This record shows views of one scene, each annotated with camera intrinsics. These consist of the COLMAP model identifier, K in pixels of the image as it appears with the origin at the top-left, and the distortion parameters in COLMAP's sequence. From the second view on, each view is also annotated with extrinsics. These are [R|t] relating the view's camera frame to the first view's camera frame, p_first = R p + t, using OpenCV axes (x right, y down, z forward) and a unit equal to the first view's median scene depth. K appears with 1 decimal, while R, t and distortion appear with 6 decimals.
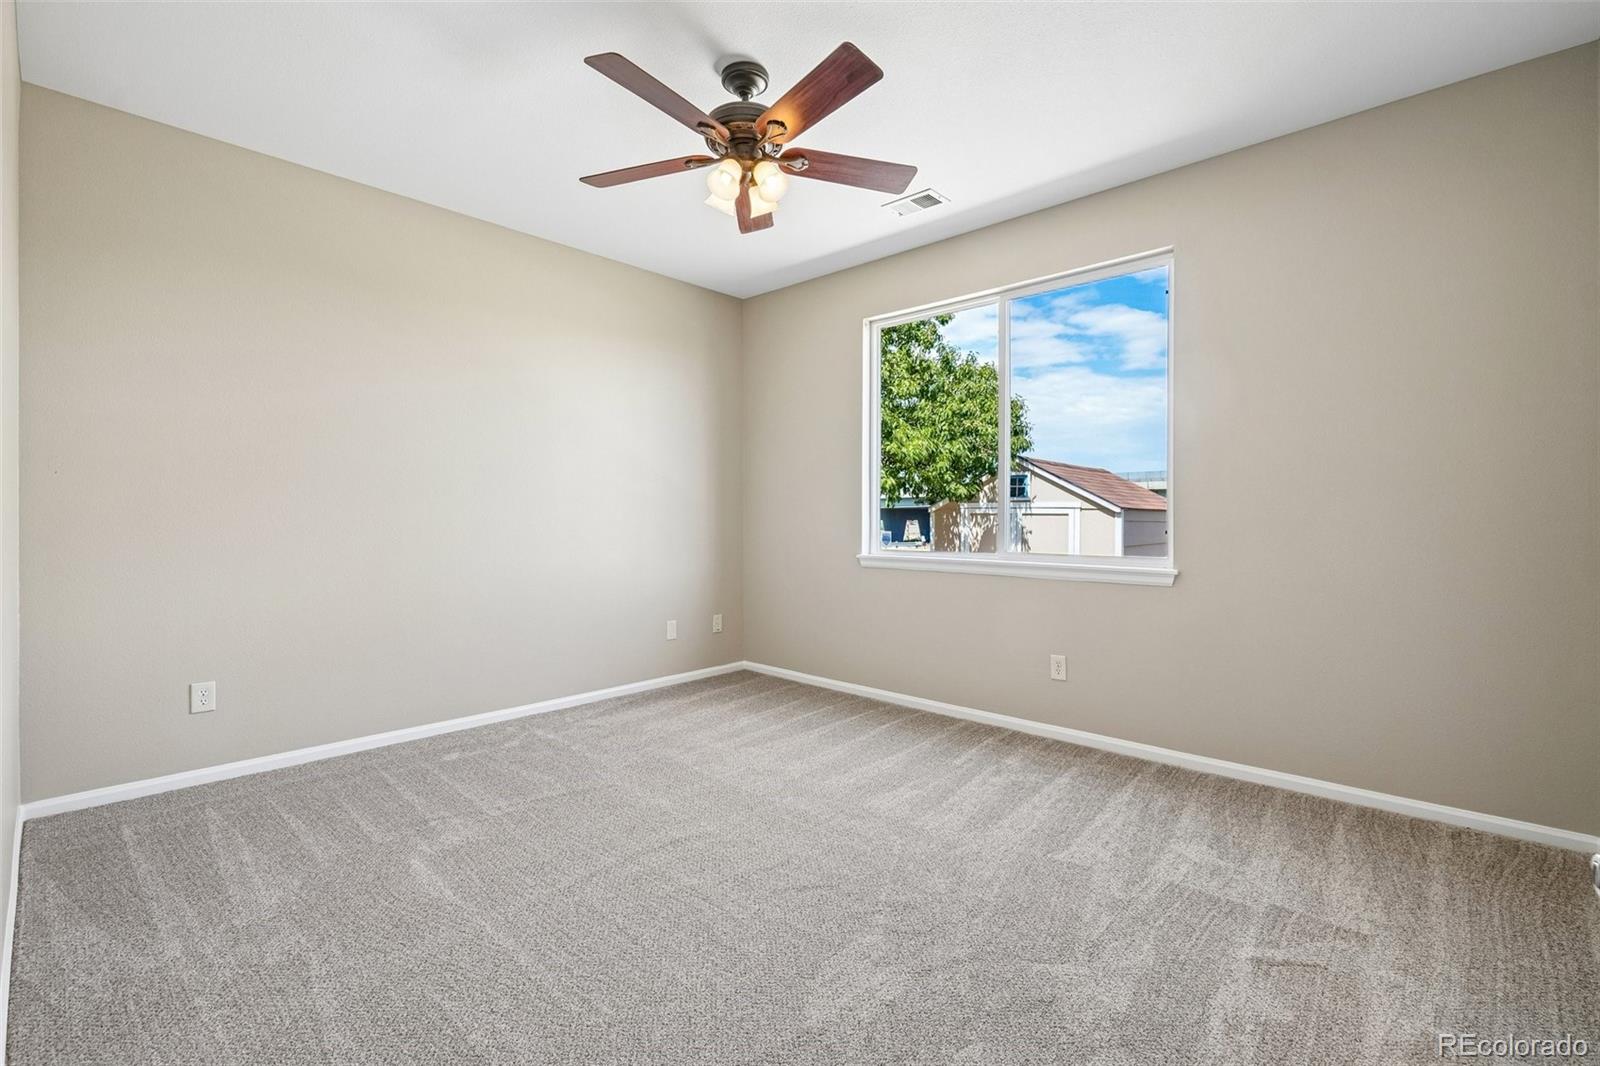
lens RADIAL K [[704.7, 0, 807.9], [0, 704.7, 517.6], [0, 0, 1]] dist [-0.004623, -0.000306]
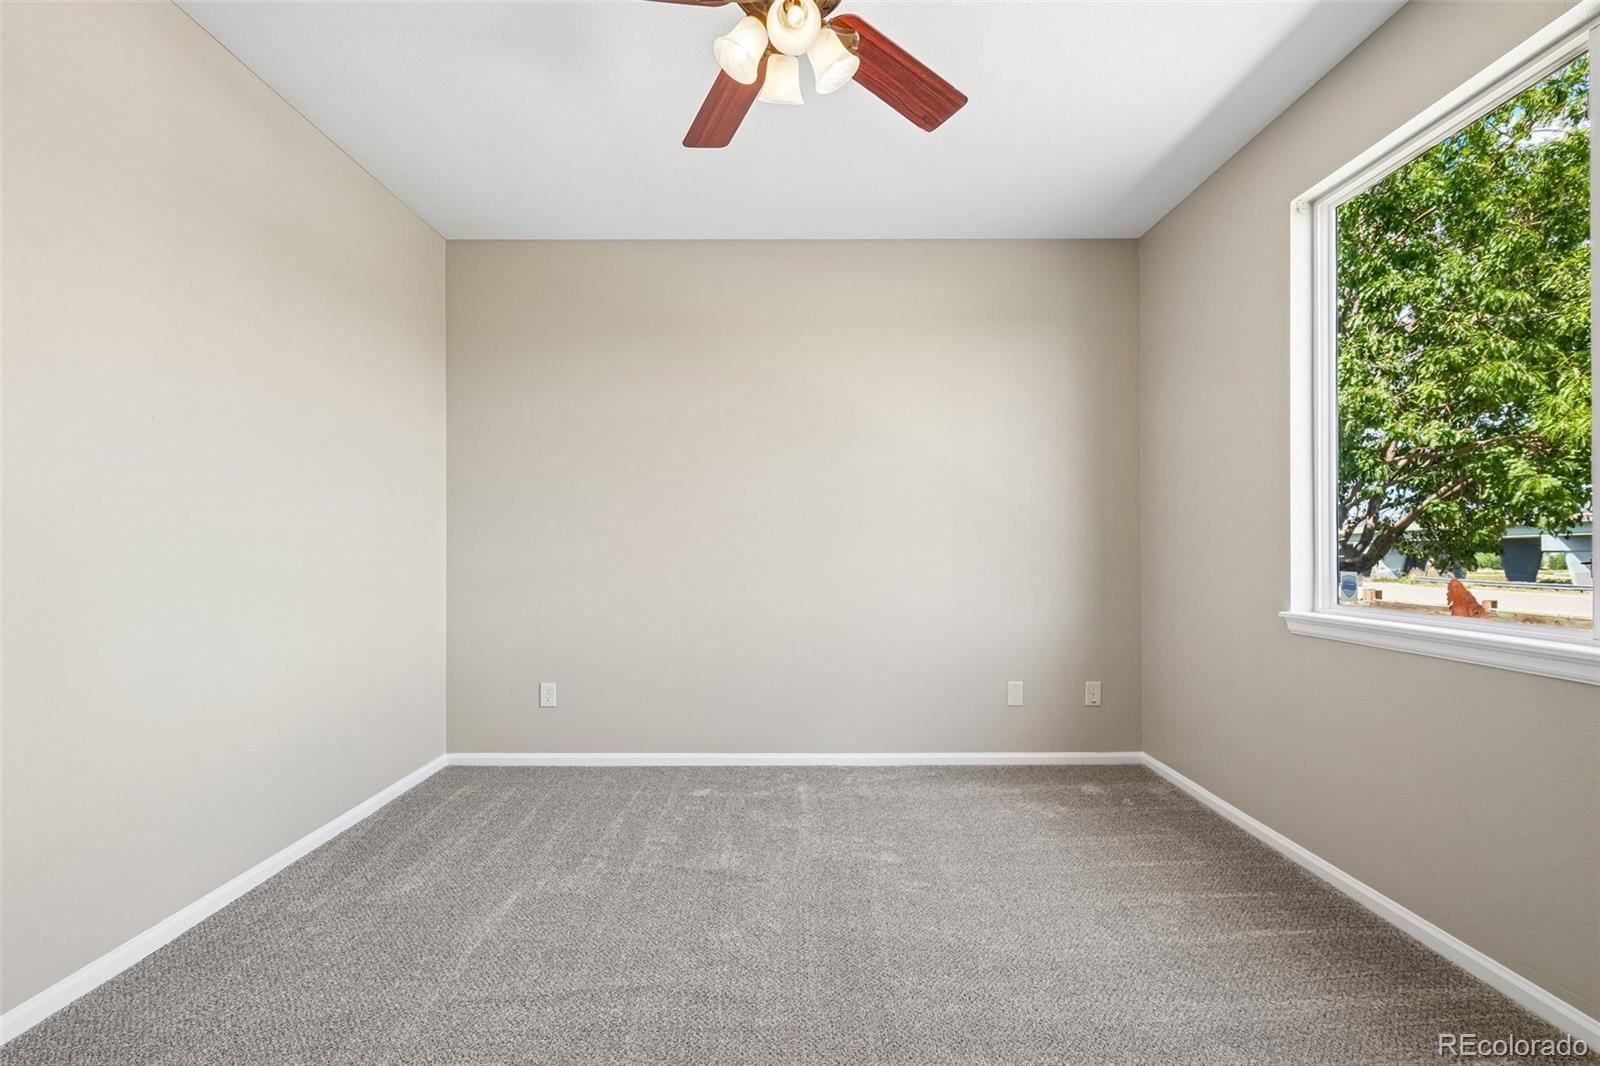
lens RADIAL K [[704.7, 0, 794.4], [0, 704.7, 546.5], [0, 0, 1]] dist [-0.004623, -0.000306]
pose [[0.675799, -0.004645, -0.737072, 0.291924], [0.002997, 0.999989, -0.003554, -0.000172], [0.737080, 0.000193, 0.675805, 0.406990]]
